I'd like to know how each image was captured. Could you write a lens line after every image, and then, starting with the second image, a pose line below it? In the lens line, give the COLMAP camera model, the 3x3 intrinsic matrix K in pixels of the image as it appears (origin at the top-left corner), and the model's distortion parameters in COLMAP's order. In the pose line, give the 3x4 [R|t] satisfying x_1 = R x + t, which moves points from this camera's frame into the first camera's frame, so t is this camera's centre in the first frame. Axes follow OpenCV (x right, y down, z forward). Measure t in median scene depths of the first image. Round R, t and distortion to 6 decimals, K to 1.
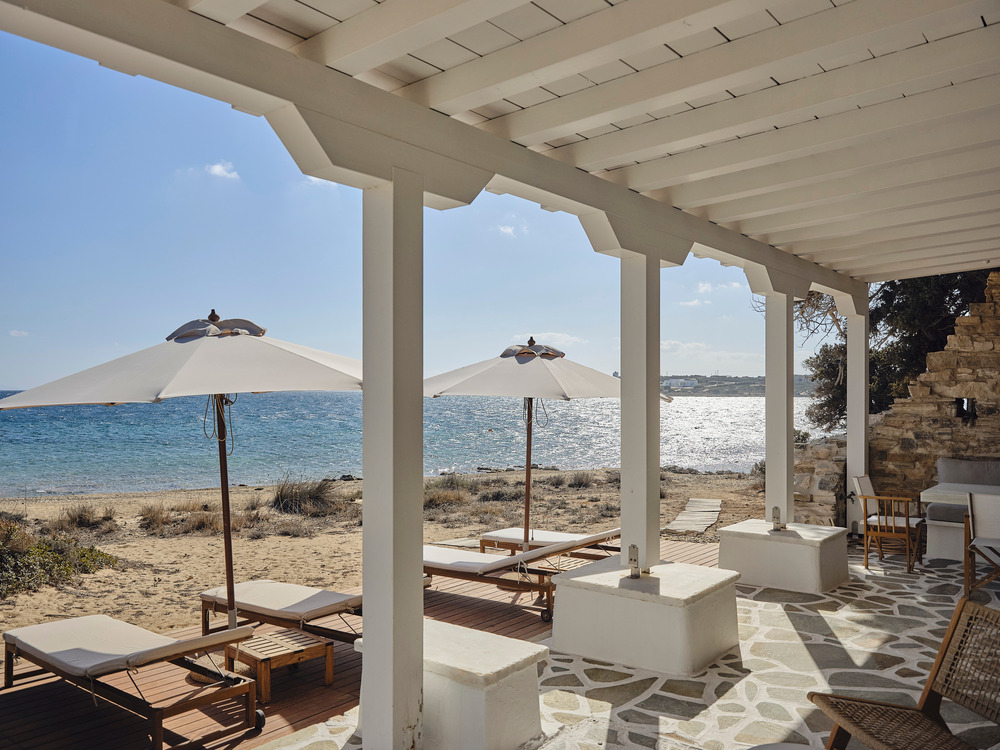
lens RADIAL K [[797.0, 0, 497.0], [0, 797.0, 384.9], [0, 0, 1]] dist [0.004533, -0.006897]
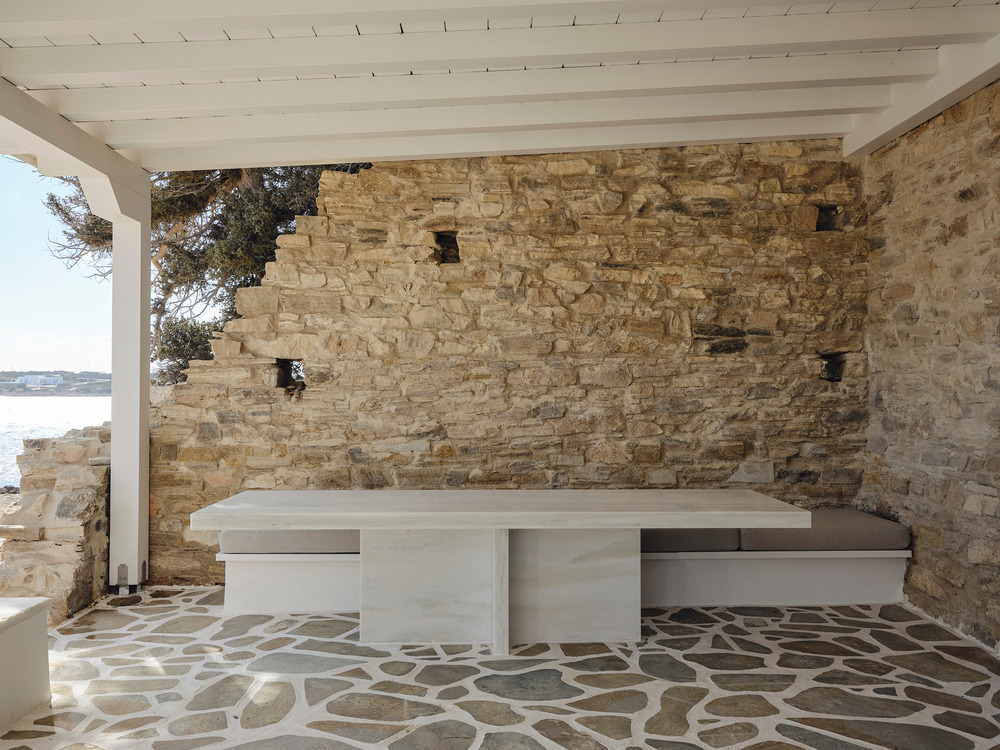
lens RADIAL K [[856.5, 0, 525.2], [0, 856.5, 427.9], [0, 0, 1]] dist [-0.011304, -0.009125]
pose [[0.744467, -0.027208, 0.667105, 0.257110], [-0.005495, 0.998886, 0.046872, 0.039110], [-0.667637, -0.038560, 0.743488, 0.340441]]
